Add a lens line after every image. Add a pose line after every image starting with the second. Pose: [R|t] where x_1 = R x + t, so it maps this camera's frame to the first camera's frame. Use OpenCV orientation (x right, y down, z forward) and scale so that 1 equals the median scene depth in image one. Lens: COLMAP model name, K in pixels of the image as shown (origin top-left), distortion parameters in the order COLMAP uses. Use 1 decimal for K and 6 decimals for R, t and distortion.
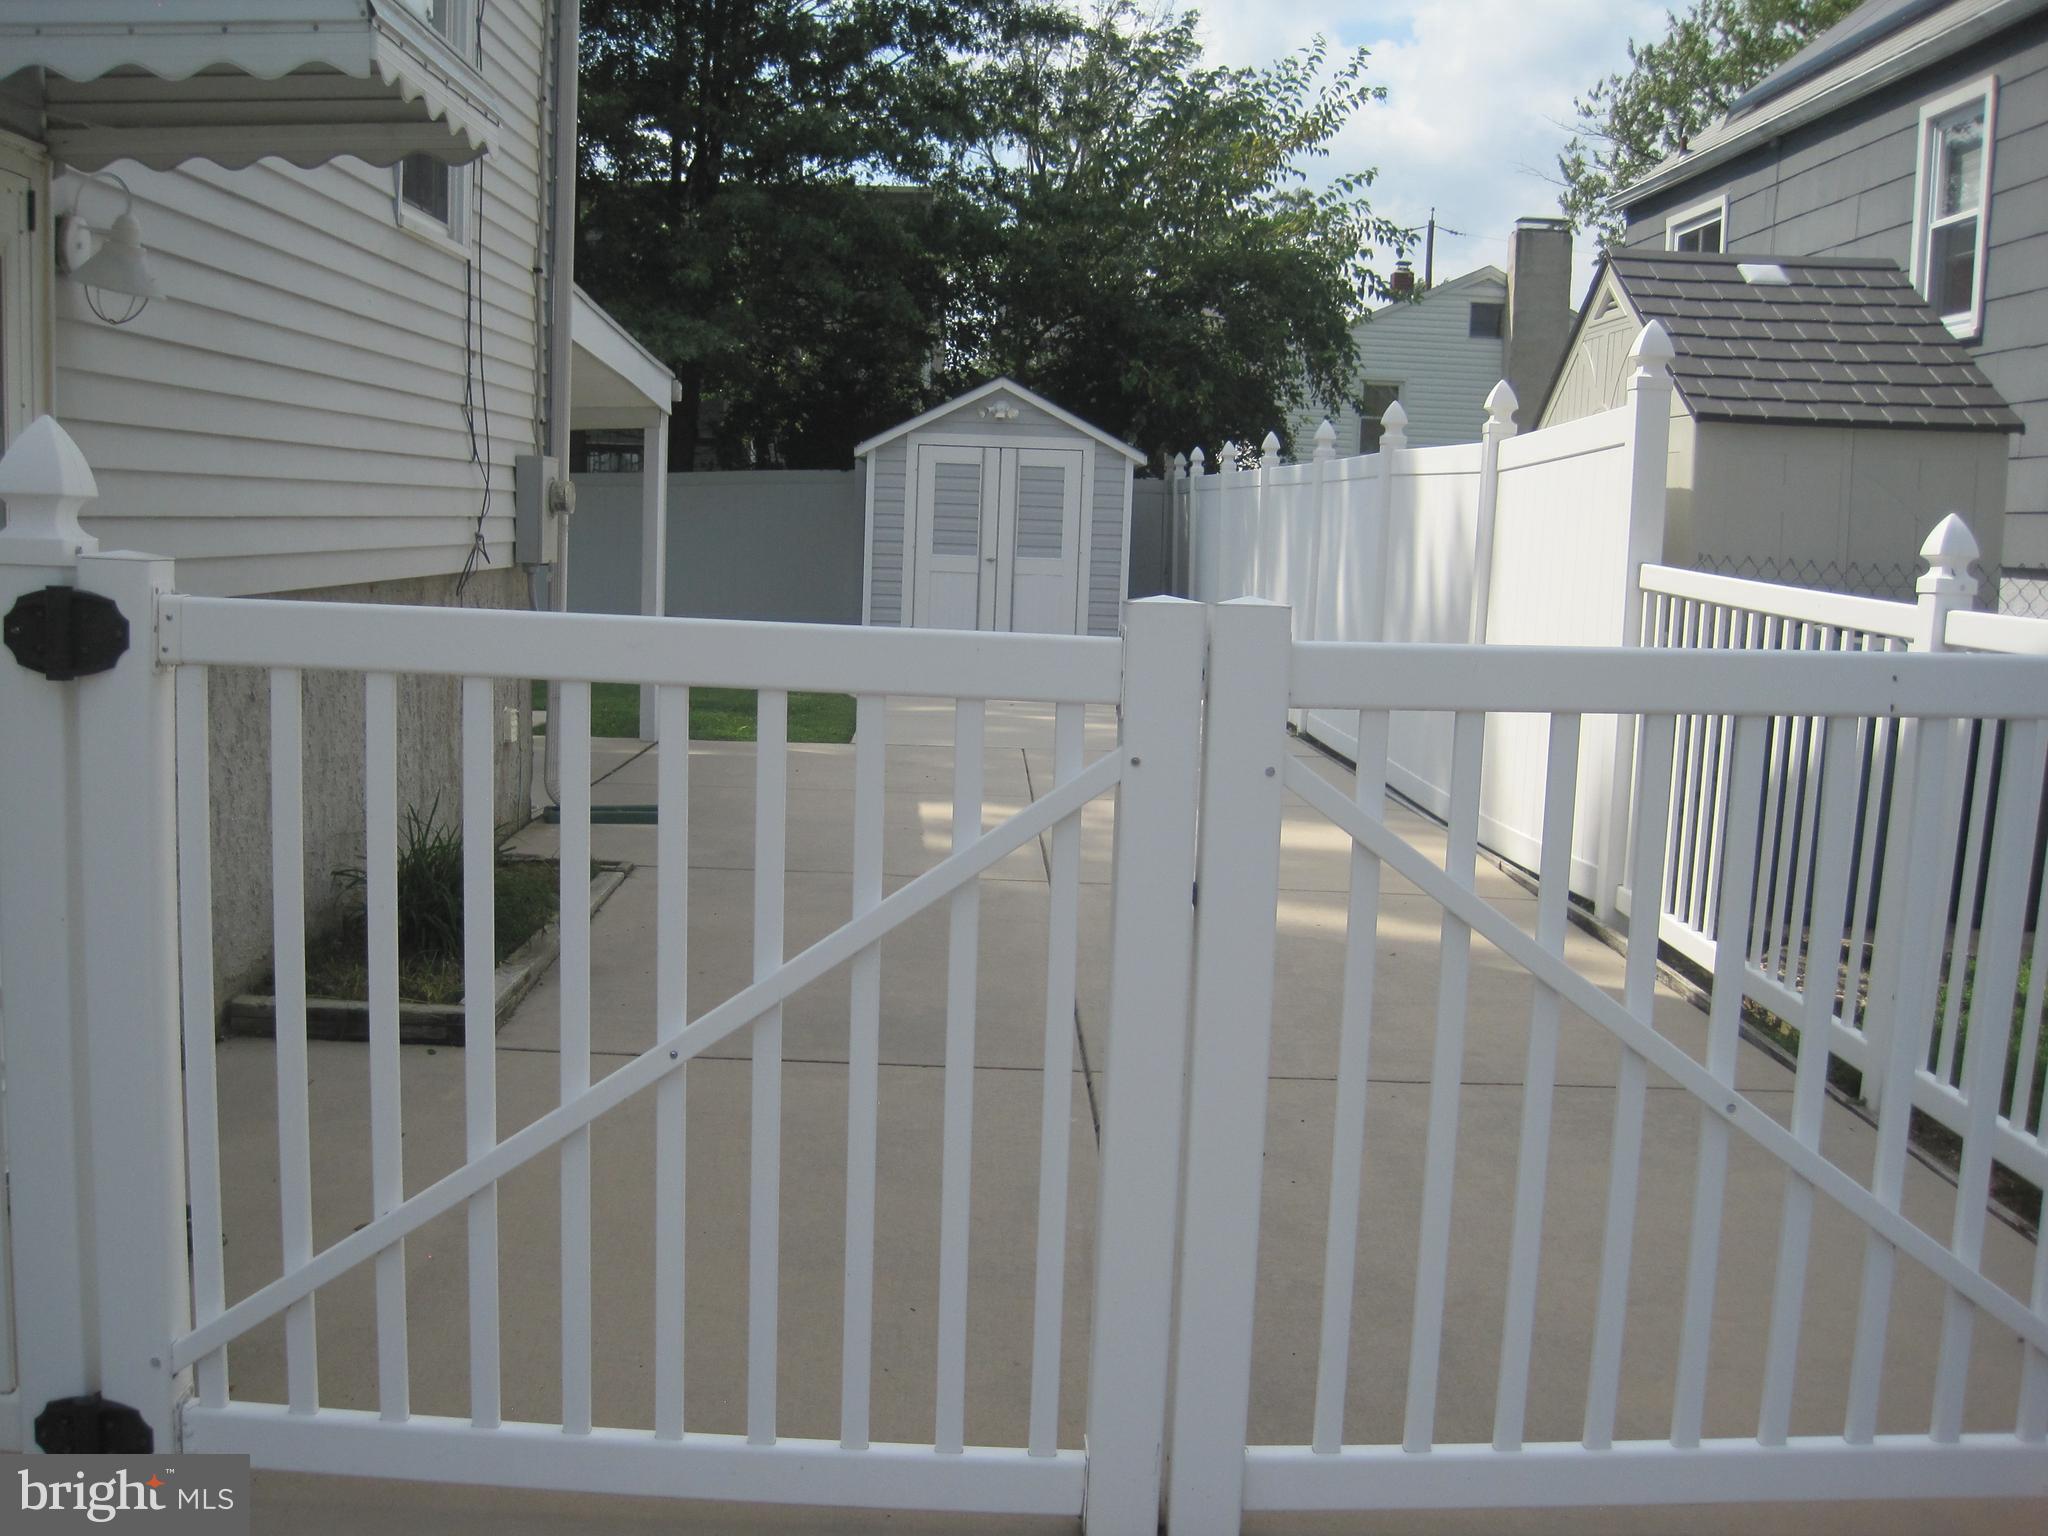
lens RADIAL K [[2062.7, 0, 1024.0], [0, 2062.7, 768.0], [0, 0, 1]] dist [-0.006499, -0.001915]
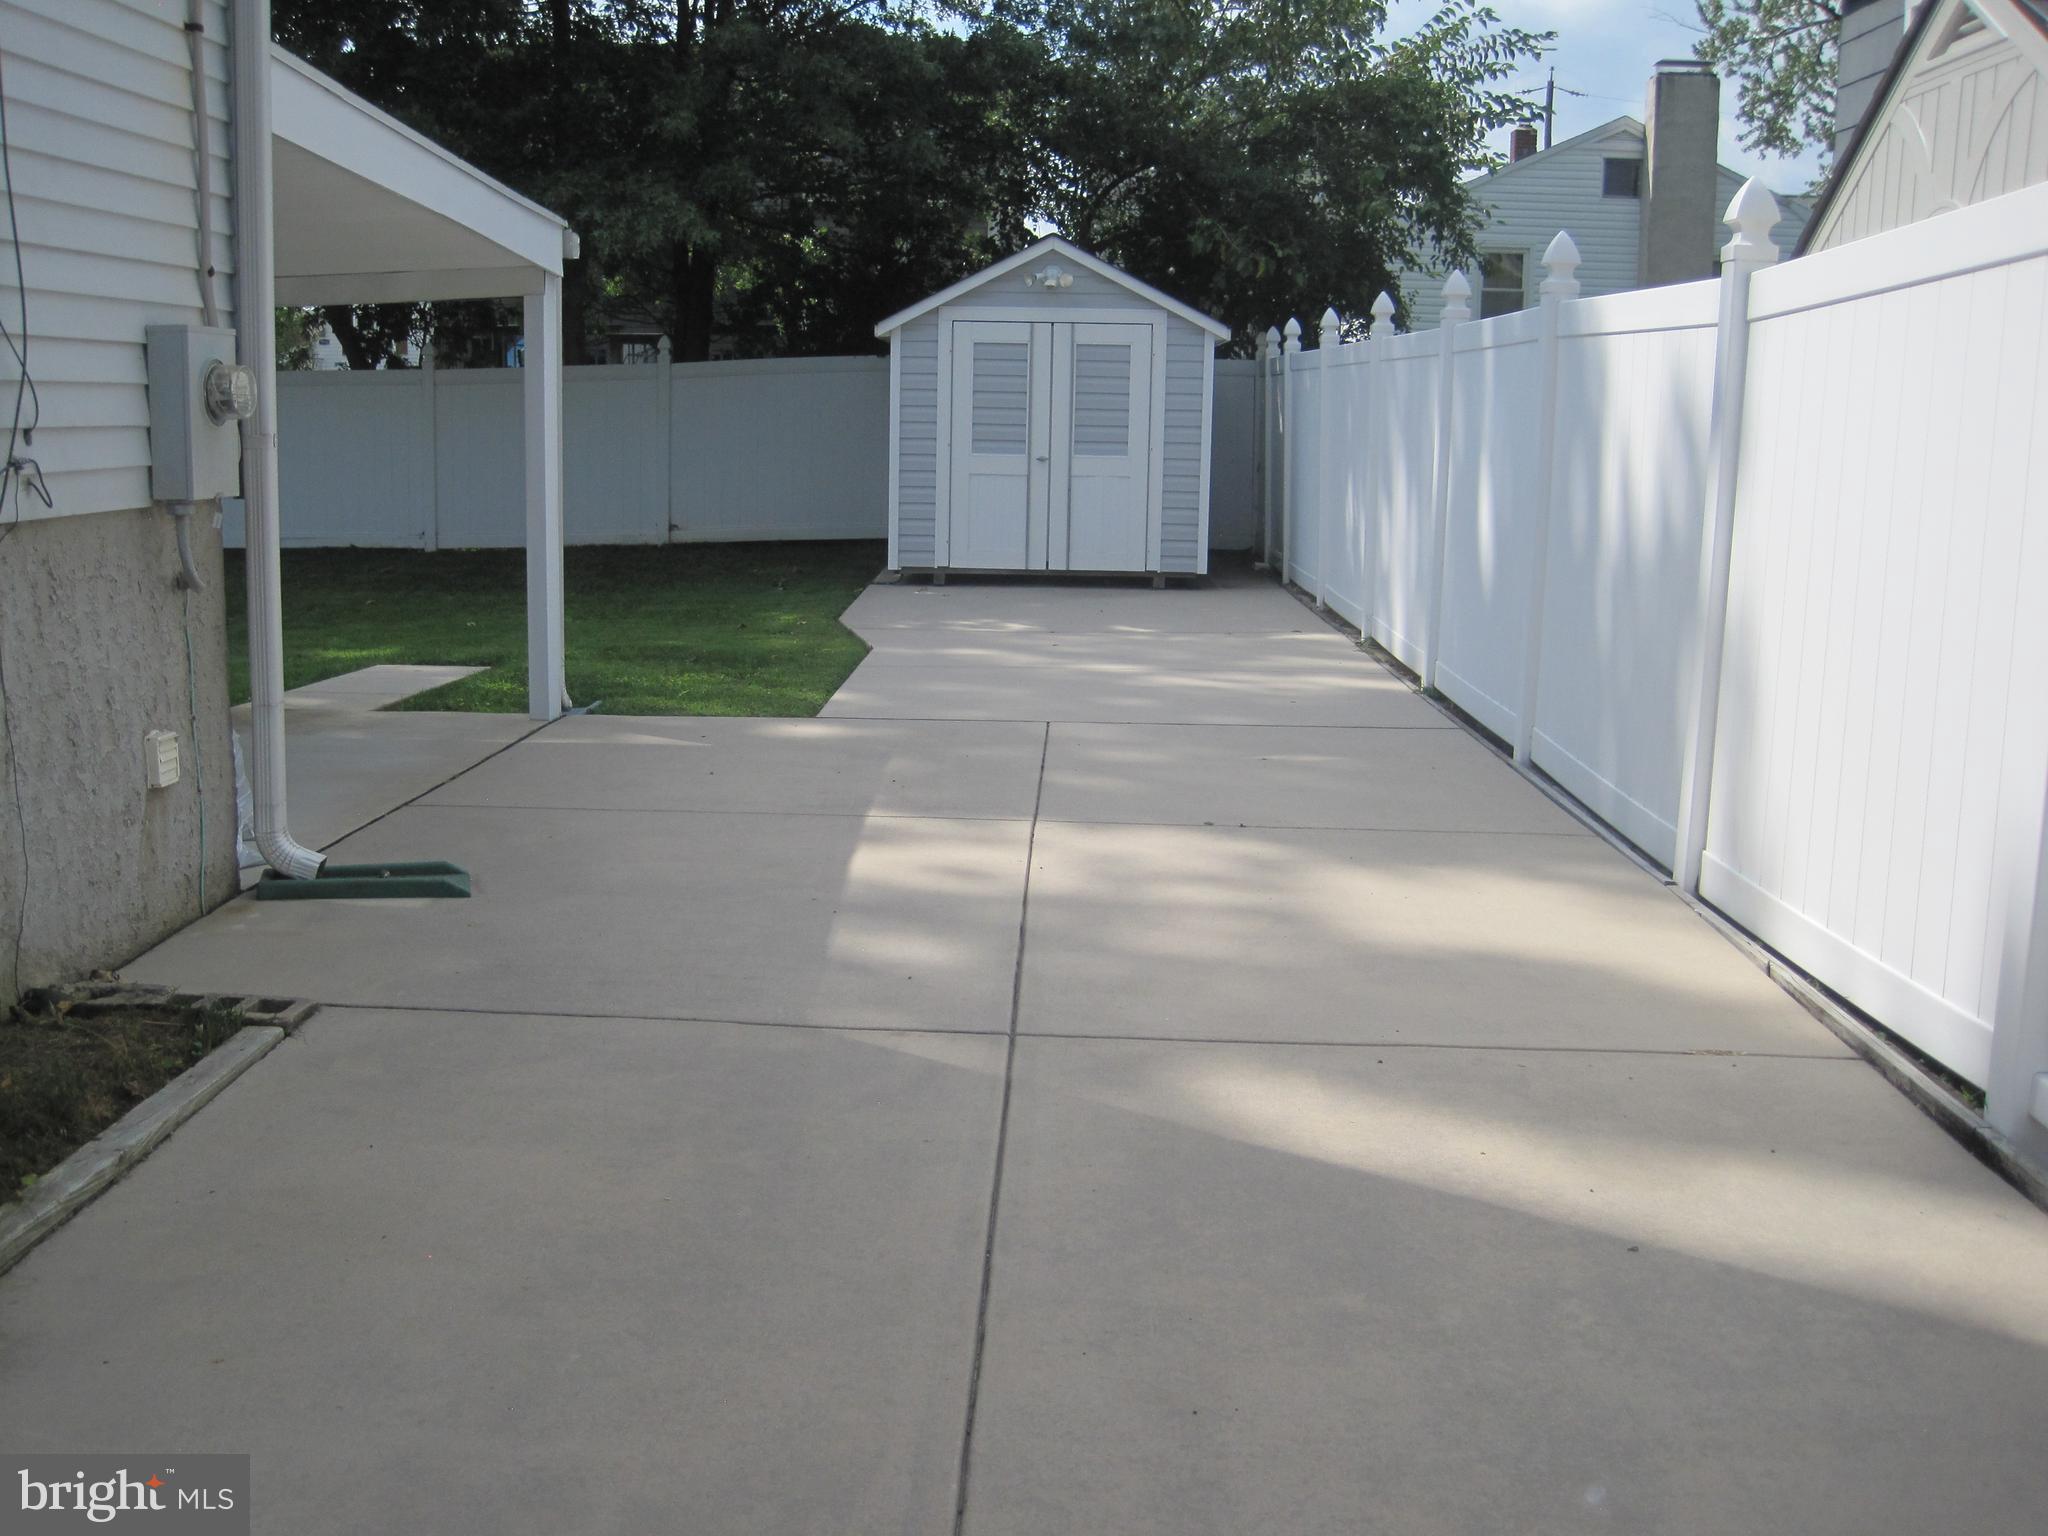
lens RADIAL K [[2159.9, 0, 1018.8], [0, 2159.9, 710.2], [0, 0, 1]] dist [-0.180691, 0.439362]
pose [[0.998665, -0.012305, -0.050170, 0.016324], [0.013240, 0.999744, 0.018348, -0.016857], [0.049931, -0.018988, 0.998572, 0.141889]]
